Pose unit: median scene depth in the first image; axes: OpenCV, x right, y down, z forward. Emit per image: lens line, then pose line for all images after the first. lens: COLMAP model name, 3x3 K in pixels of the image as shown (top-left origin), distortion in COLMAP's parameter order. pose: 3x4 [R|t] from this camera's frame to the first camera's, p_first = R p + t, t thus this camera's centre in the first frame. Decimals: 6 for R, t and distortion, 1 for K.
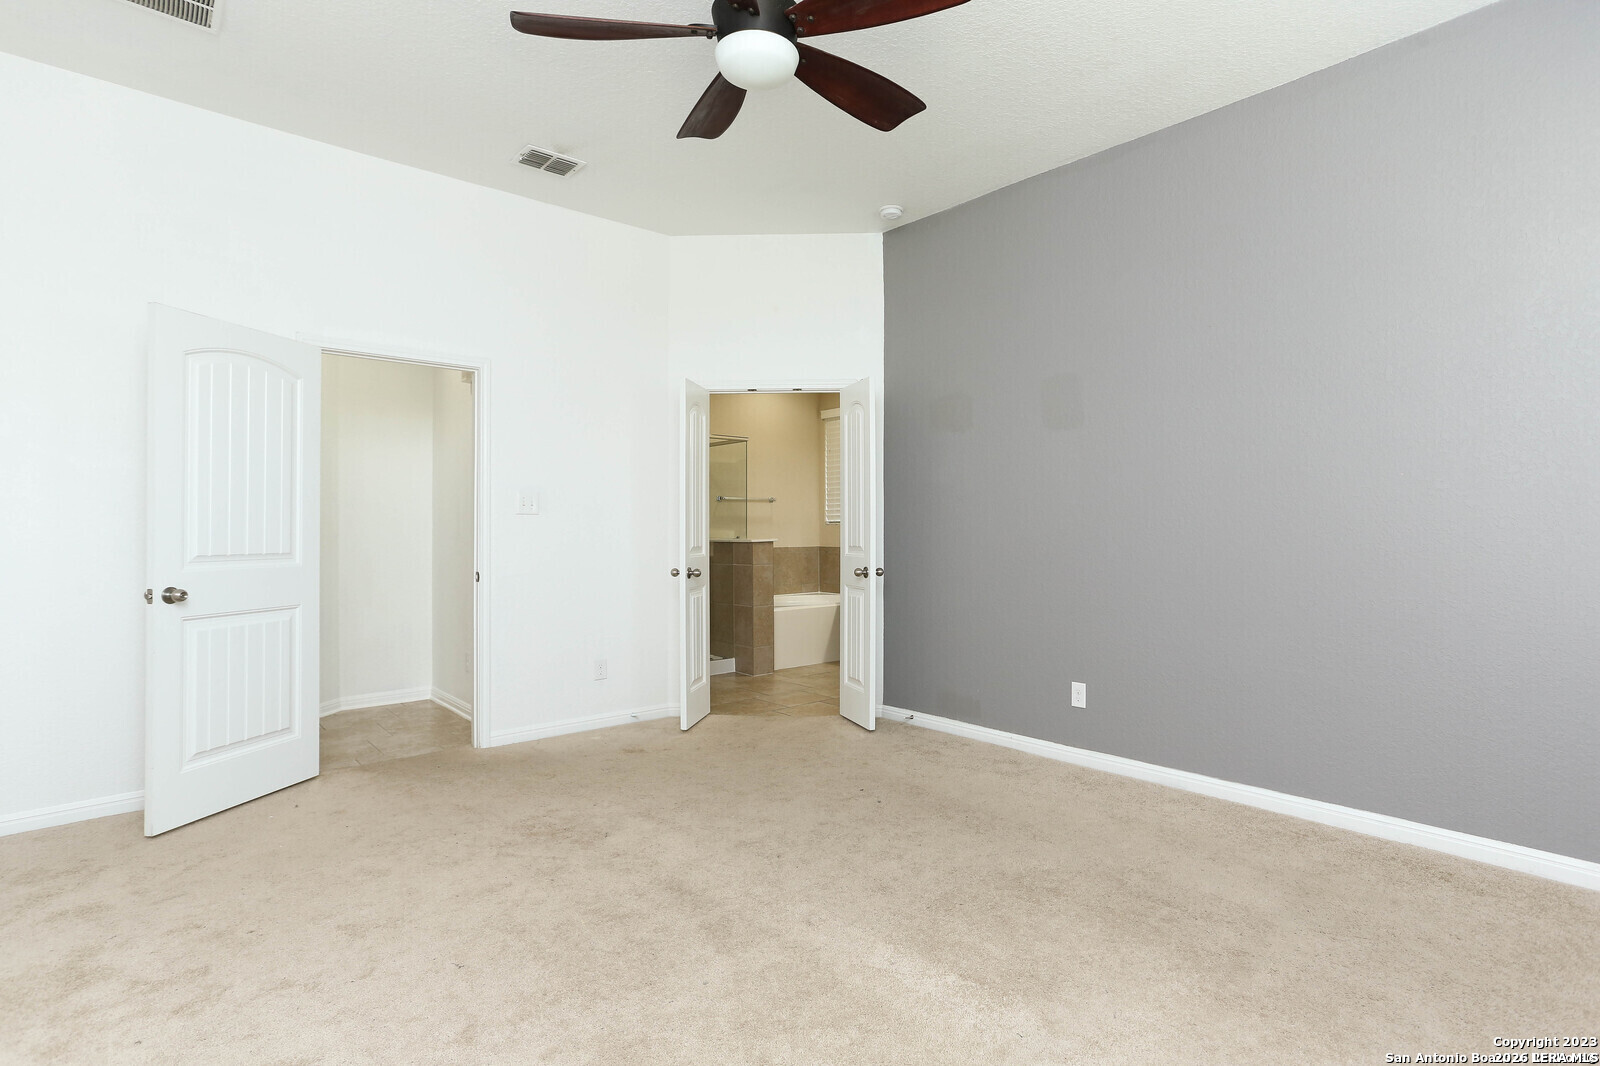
lens RADIAL K [[777.6, 0, 800.4], [0, 777.6, 532.4], [0, 0, 1]] dist [-0.037085, 0.017580]
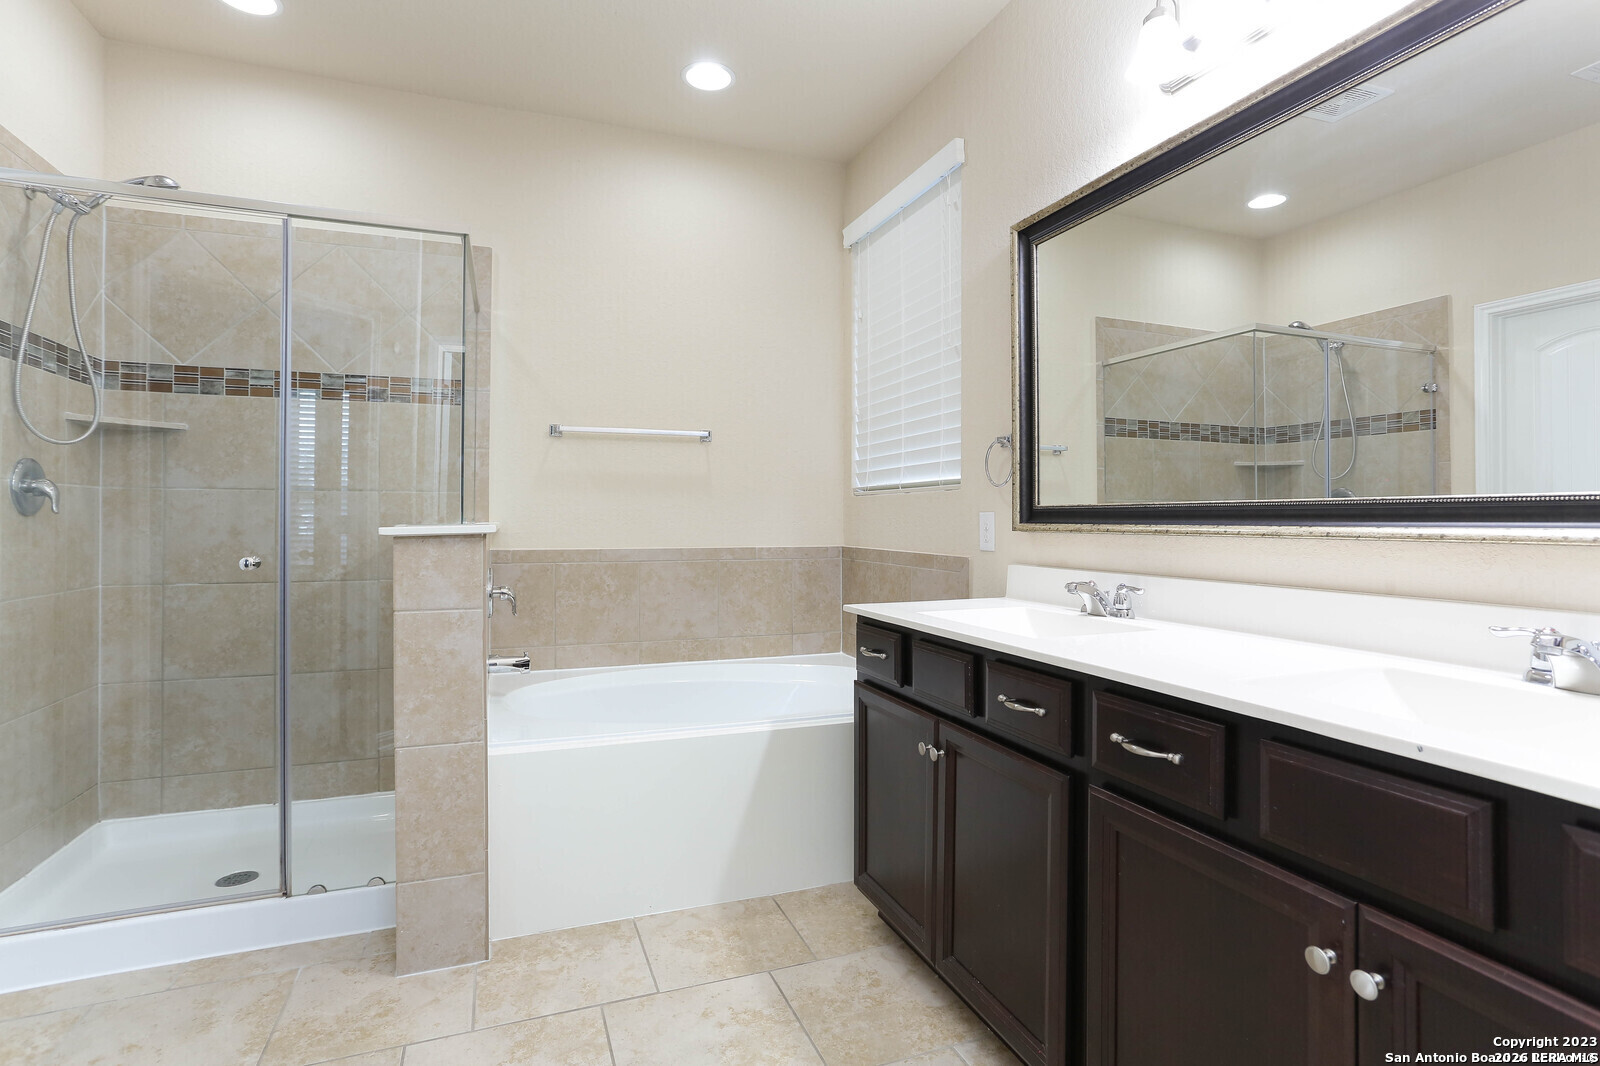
lens RADIAL K [[777.6, 0, 798.4], [0, 777.6, 527.6], [0, 0, 1]] dist [-0.037085, 0.017580]
pose [[0.944001, 0.005557, -0.329896, 0.158896], [-0.003359, 0.999968, 0.007233, 0.005206], [0.329926, -0.005720, 0.943990, 0.648554]]
